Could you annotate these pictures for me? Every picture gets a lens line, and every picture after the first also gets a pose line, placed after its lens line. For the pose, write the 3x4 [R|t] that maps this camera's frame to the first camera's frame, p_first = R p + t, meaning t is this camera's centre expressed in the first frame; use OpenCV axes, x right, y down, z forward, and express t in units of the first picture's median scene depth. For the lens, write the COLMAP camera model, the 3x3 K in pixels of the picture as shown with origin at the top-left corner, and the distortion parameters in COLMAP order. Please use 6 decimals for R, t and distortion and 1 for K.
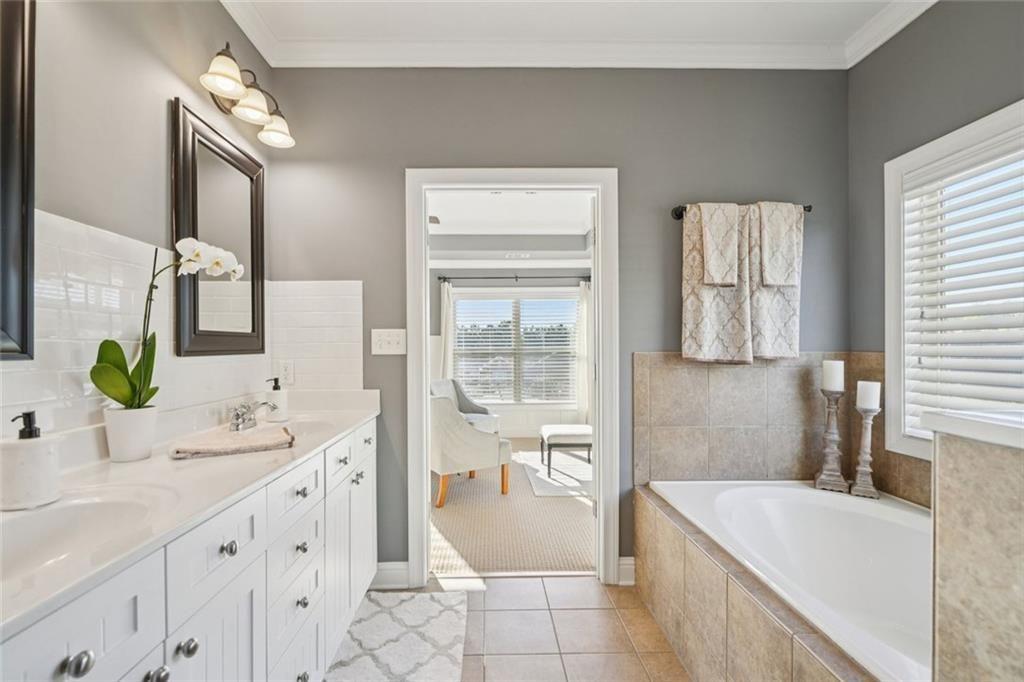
lens RADIAL K [[444.1, 0, 508.0], [0, 444.1, 347.4], [0, 0, 1]] dist [0.001964, -0.000817]
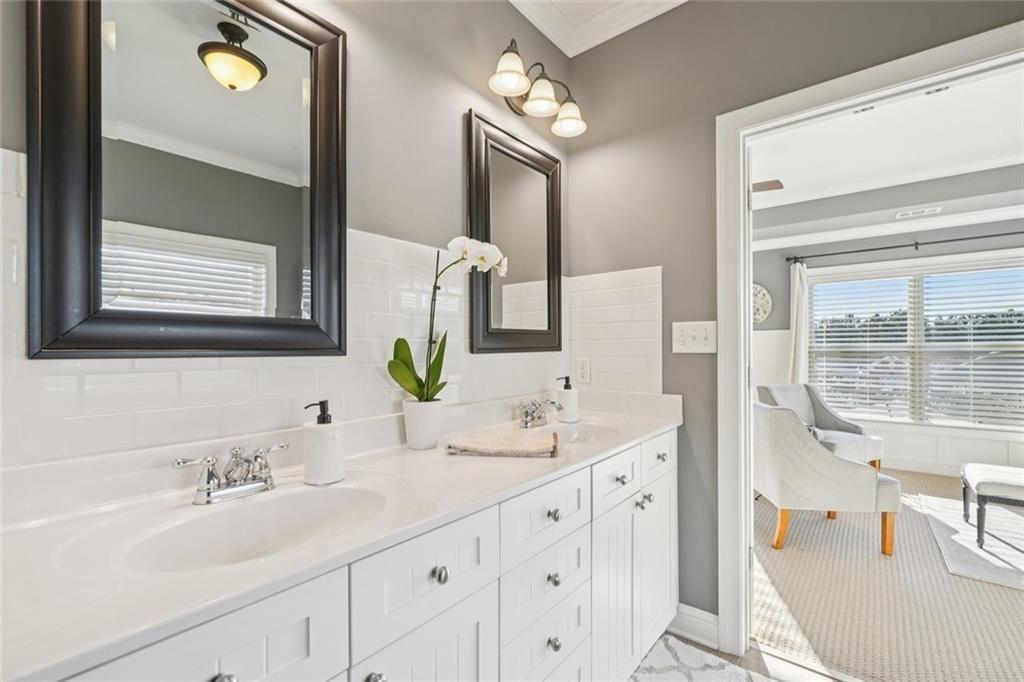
lens RADIAL K [[444.1, 0, 515.3], [0, 444.1, 350.4], [0, 0, 1]] dist [0.001964, -0.000817]
pose [[0.751640, 0.003416, -0.659565, 0.025616], [0.004425, 0.999938, 0.010221, 0.001834], [0.659559, -0.010601, 0.751578, 0.192122]]
